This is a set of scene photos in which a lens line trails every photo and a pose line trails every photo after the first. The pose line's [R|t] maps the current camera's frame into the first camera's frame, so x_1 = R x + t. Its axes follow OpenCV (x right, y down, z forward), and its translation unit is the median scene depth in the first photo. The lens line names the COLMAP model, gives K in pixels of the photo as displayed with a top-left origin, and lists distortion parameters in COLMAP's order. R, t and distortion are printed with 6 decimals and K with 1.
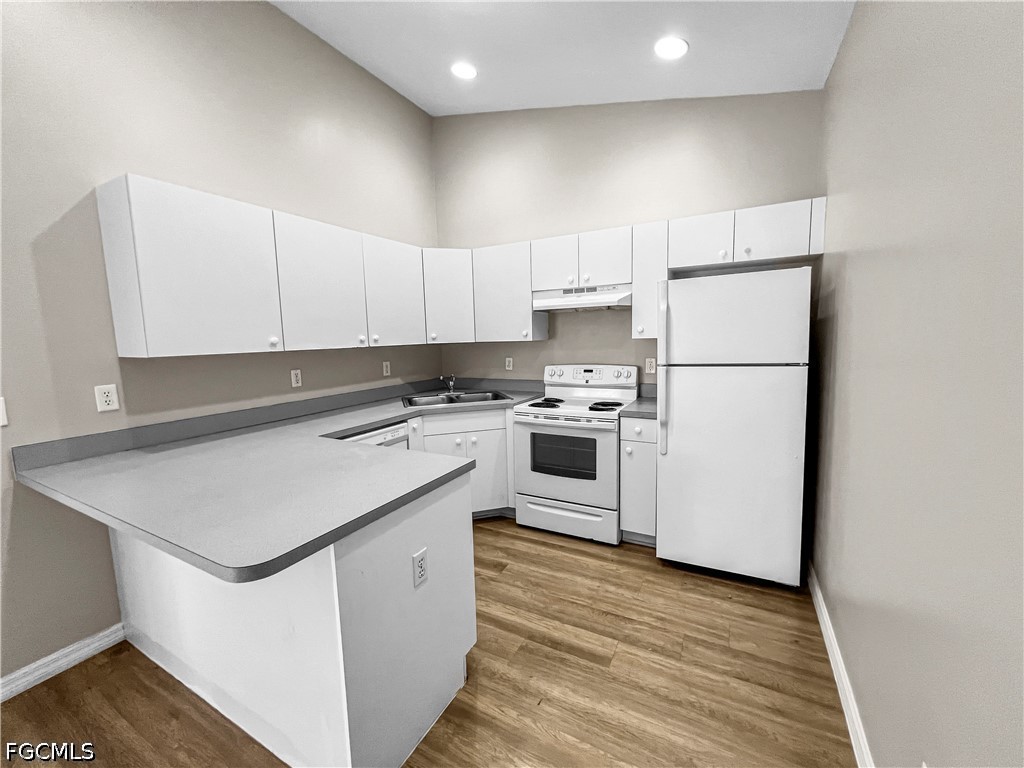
lens RADIAL K [[411.9, 0, 512.0], [0, 411.9, 384.0], [0, 0, 1]] dist [-0.002016, 0.000043]
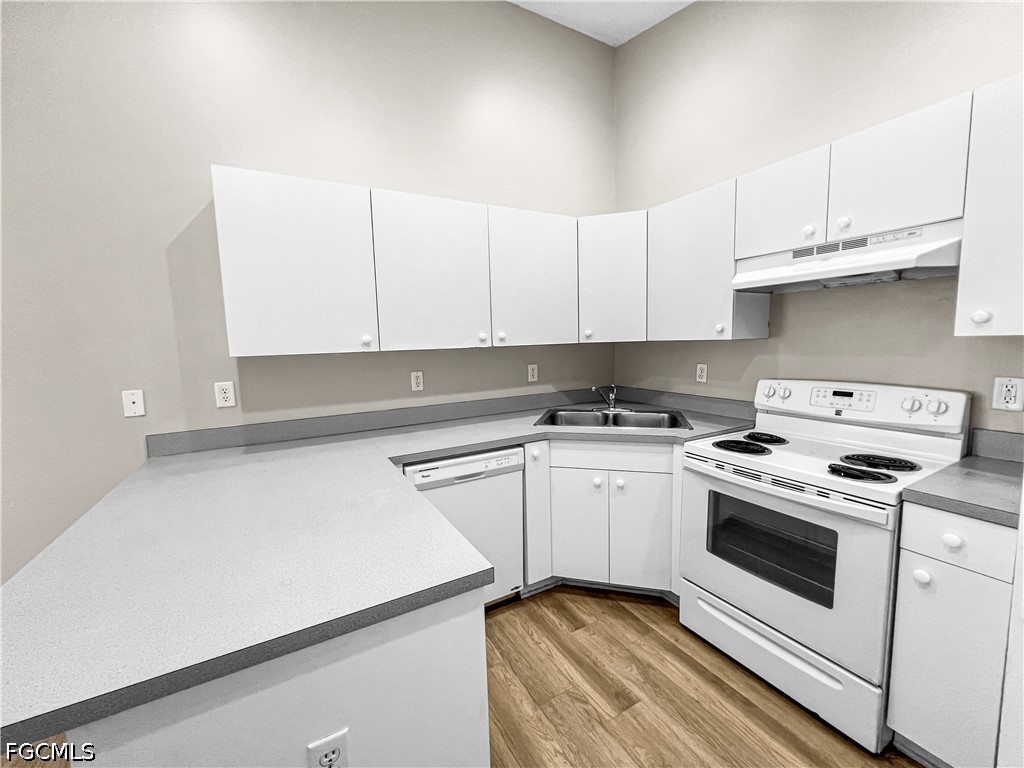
lens RADIAL K [[411.9, 0, 512.0], [0, 411.9, 384.0], [0, 0, 1]] dist [-0.002016, 0.000043]
pose [[0.845915, 0.059984, -0.529933, 0.109036], [-0.056298, 0.998146, 0.023115, -0.035565], [0.530337, 0.010280, 0.847724, 0.313287]]
